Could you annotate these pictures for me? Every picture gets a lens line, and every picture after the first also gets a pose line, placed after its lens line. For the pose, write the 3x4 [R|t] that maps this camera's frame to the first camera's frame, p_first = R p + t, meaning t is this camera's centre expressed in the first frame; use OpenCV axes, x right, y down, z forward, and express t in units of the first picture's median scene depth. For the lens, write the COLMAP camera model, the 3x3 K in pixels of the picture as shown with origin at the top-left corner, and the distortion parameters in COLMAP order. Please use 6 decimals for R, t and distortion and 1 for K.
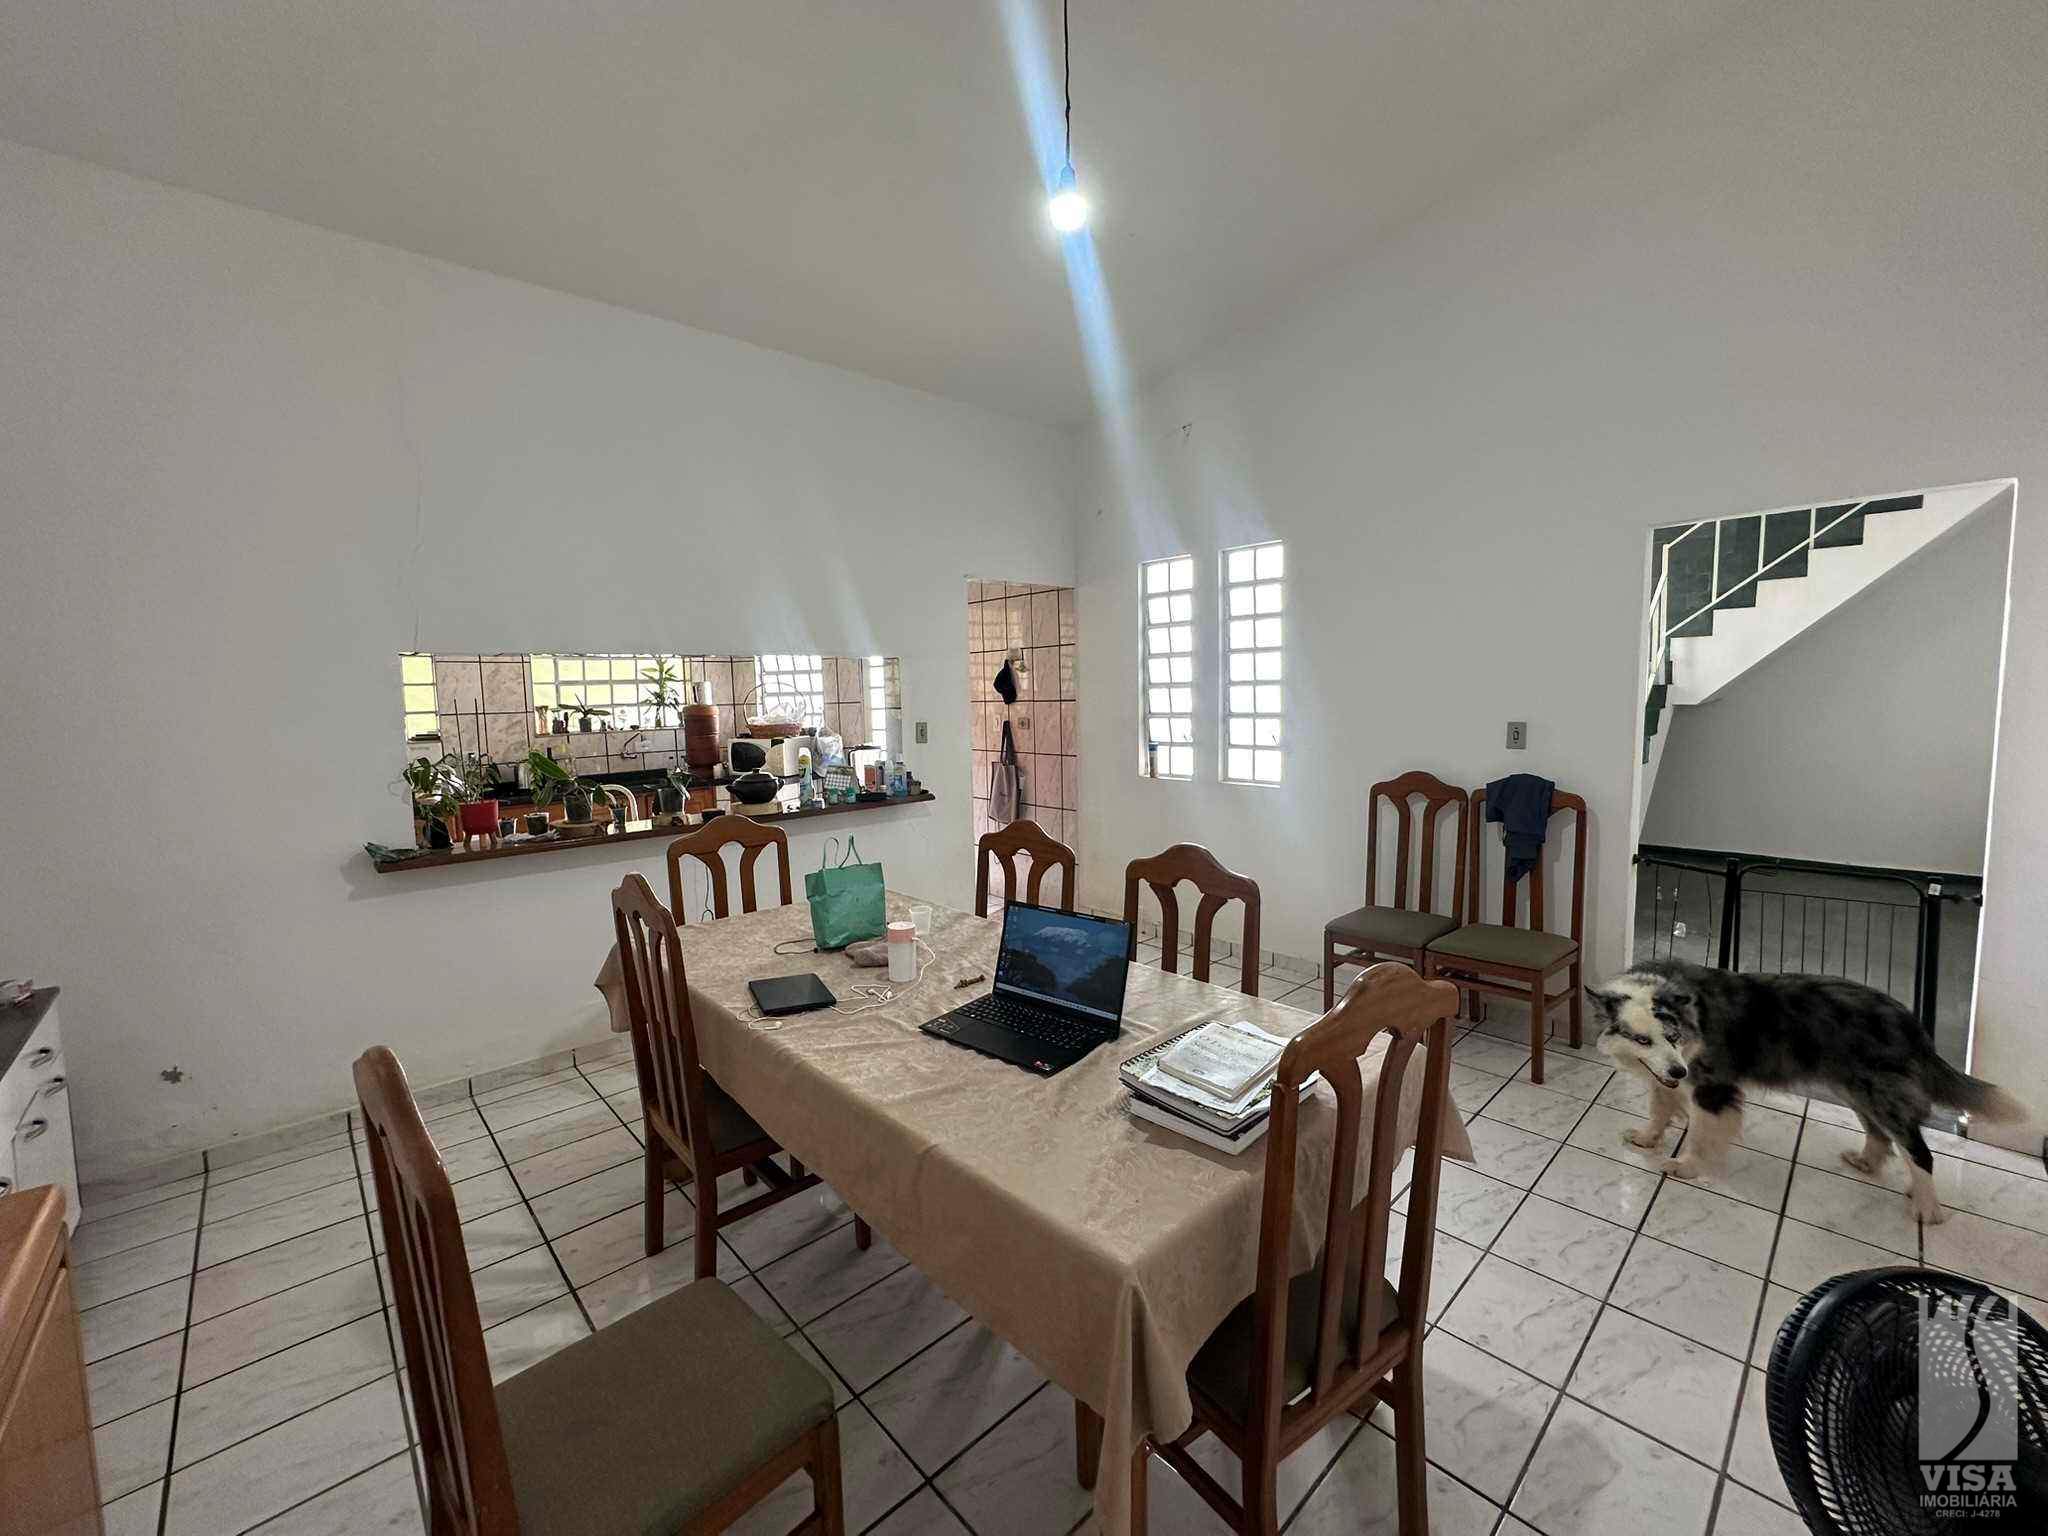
lens RADIAL K [[816.2, 0, 1024.5], [0, 816.2, 760.7], [0, 0, 1]] dist [-0.002293, 0.000034]
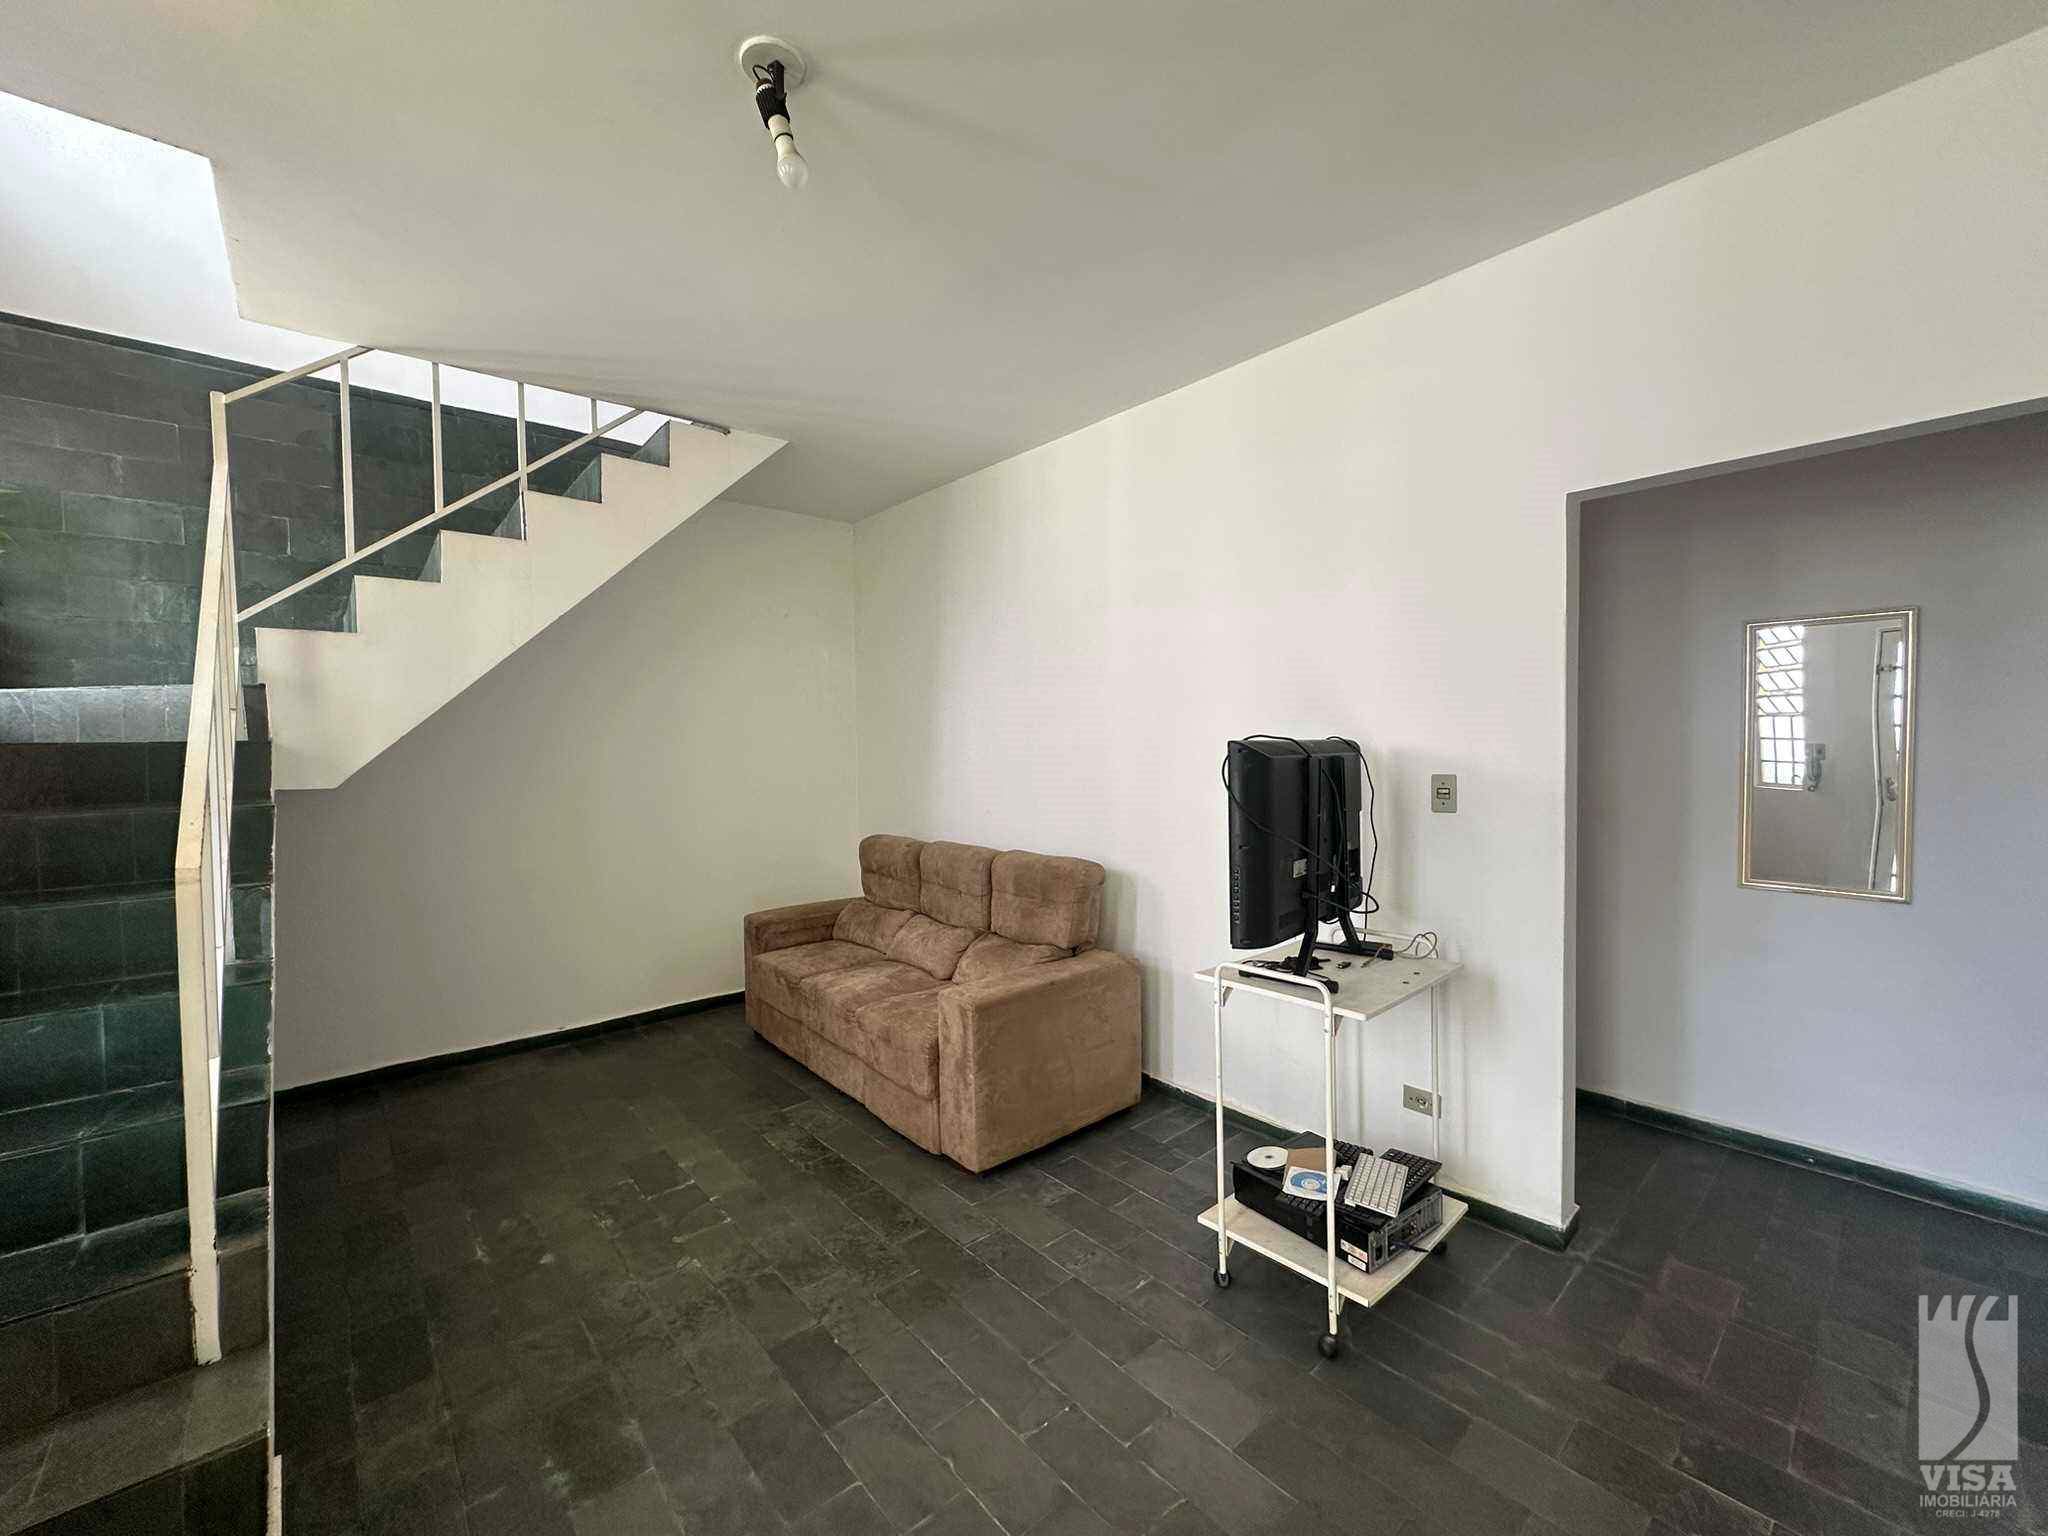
lens RADIAL K [[816.2, 0, 1024.9], [0, 816.2, 764.0], [0, 0, 1]] dist [-0.002293, 0.000034]
pose [[0.046684, -0.002452, 0.998907, 0.423606], [0.104631, 0.994508, -0.002449, -0.043878], [-0.993415, 0.104631, 0.046685, 0.633075]]
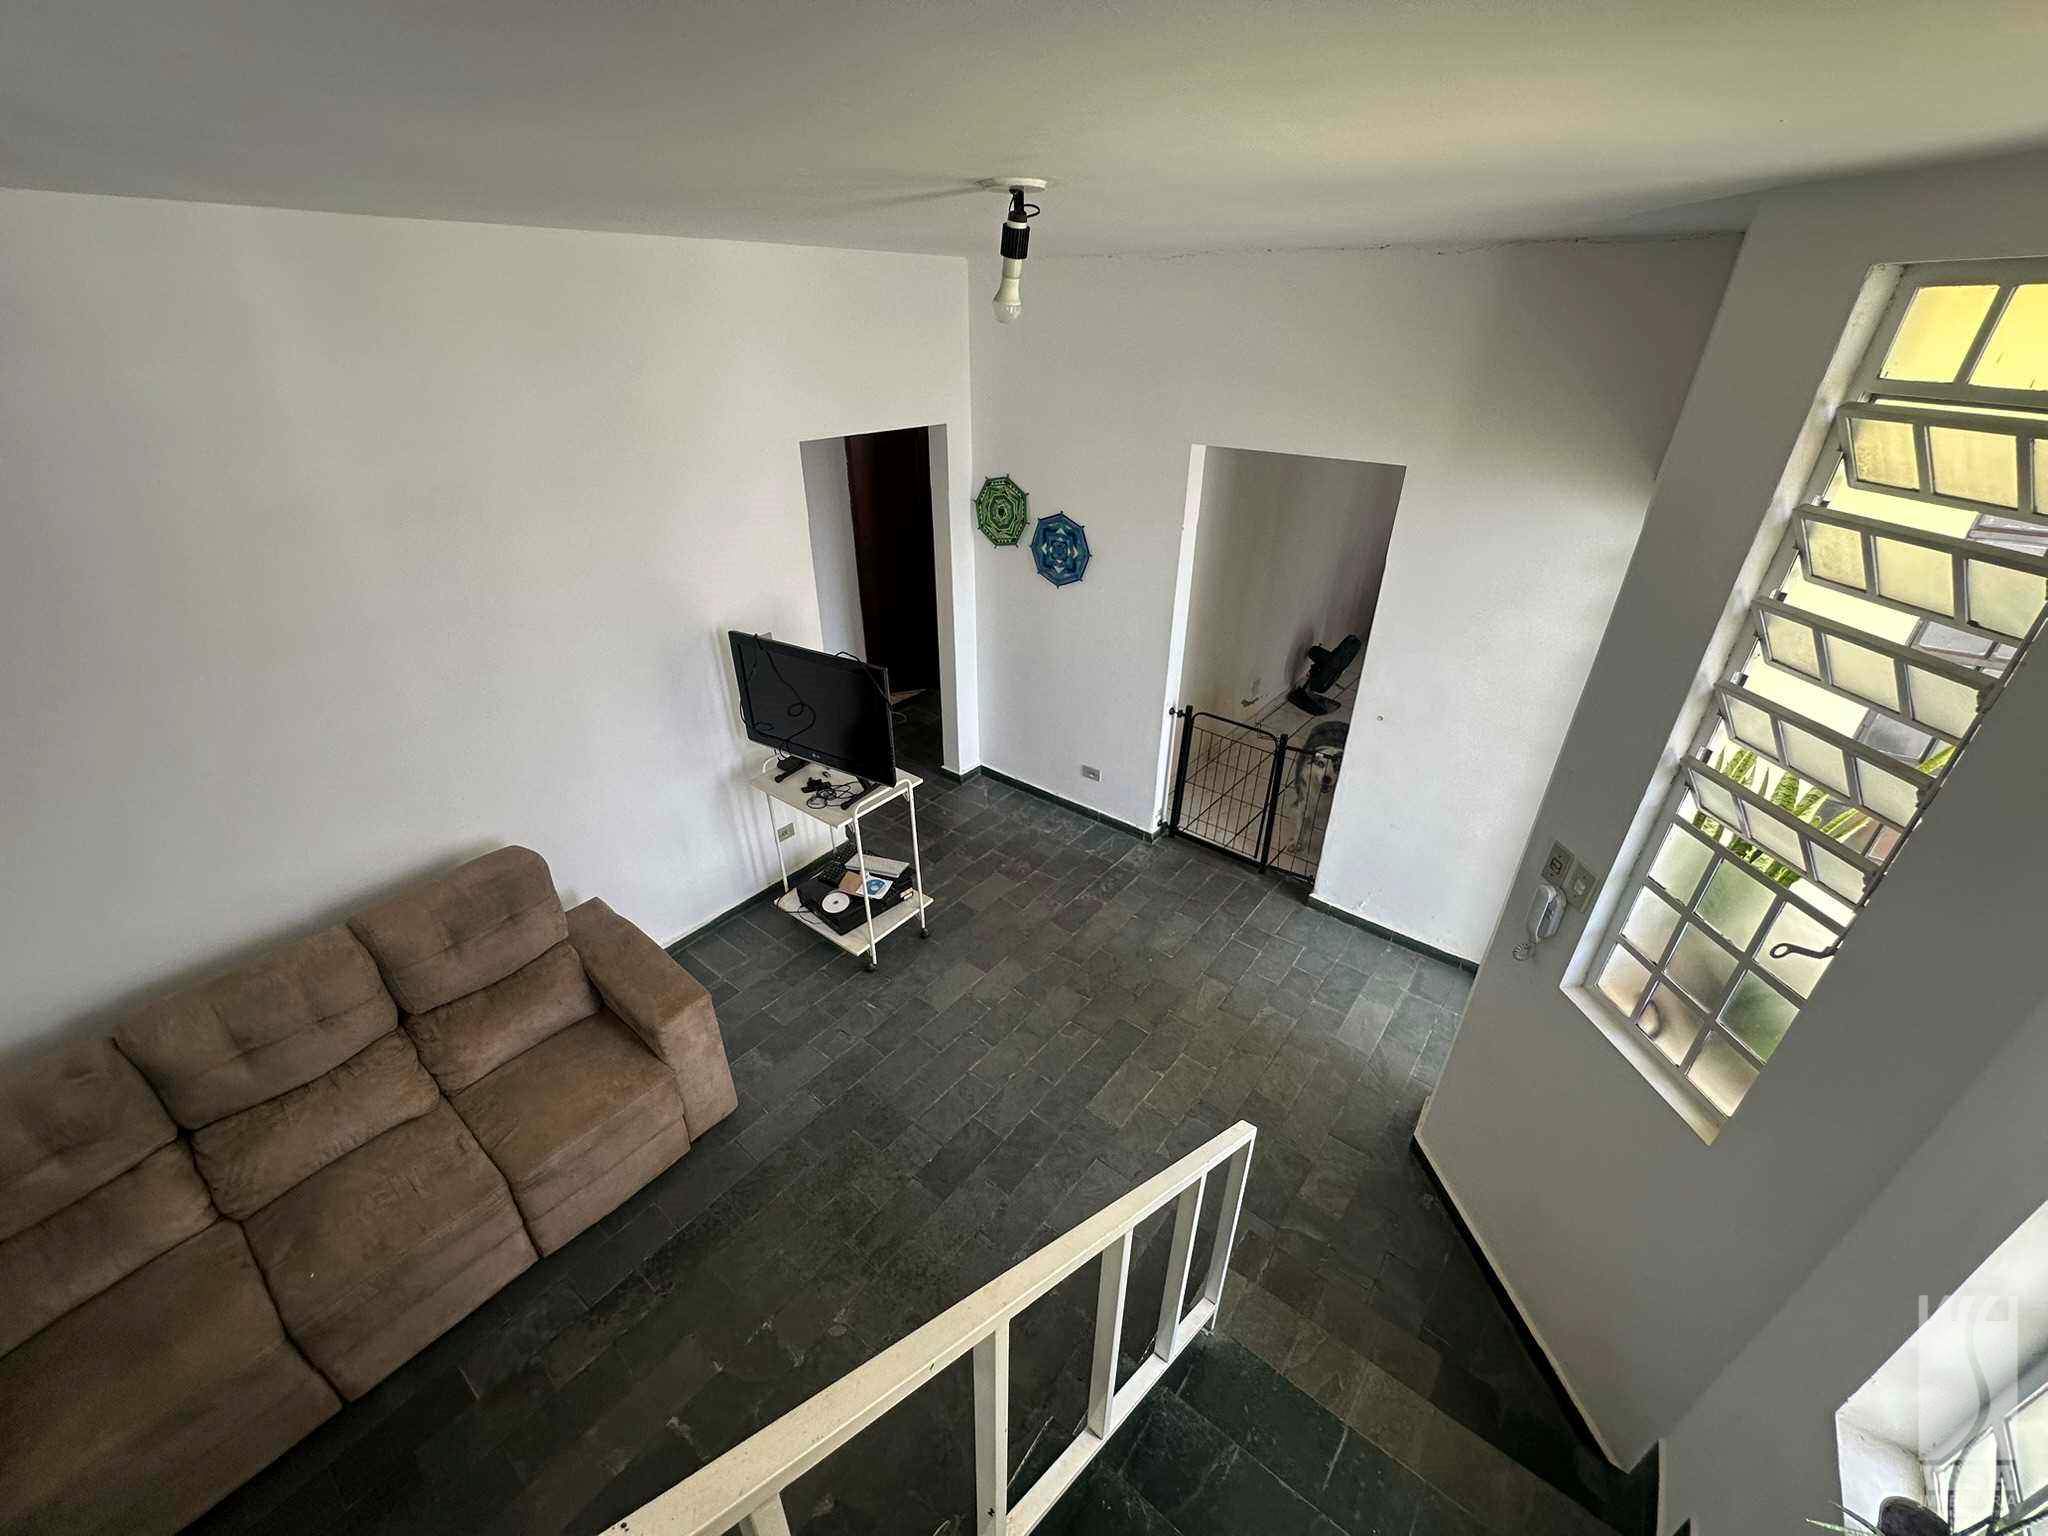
lens RADIAL K [[816.2, 0, 1022.7], [0, 816.2, 770.2], [0, 0, 1]] dist [-0.002293, 0.000034]
pose [[-0.989726, 0.078589, -0.119440, 0.786051], [-0.000521, 0.833399, 0.552672, -0.303197], [0.142975, 0.547056, -0.824796, 1.084436]]
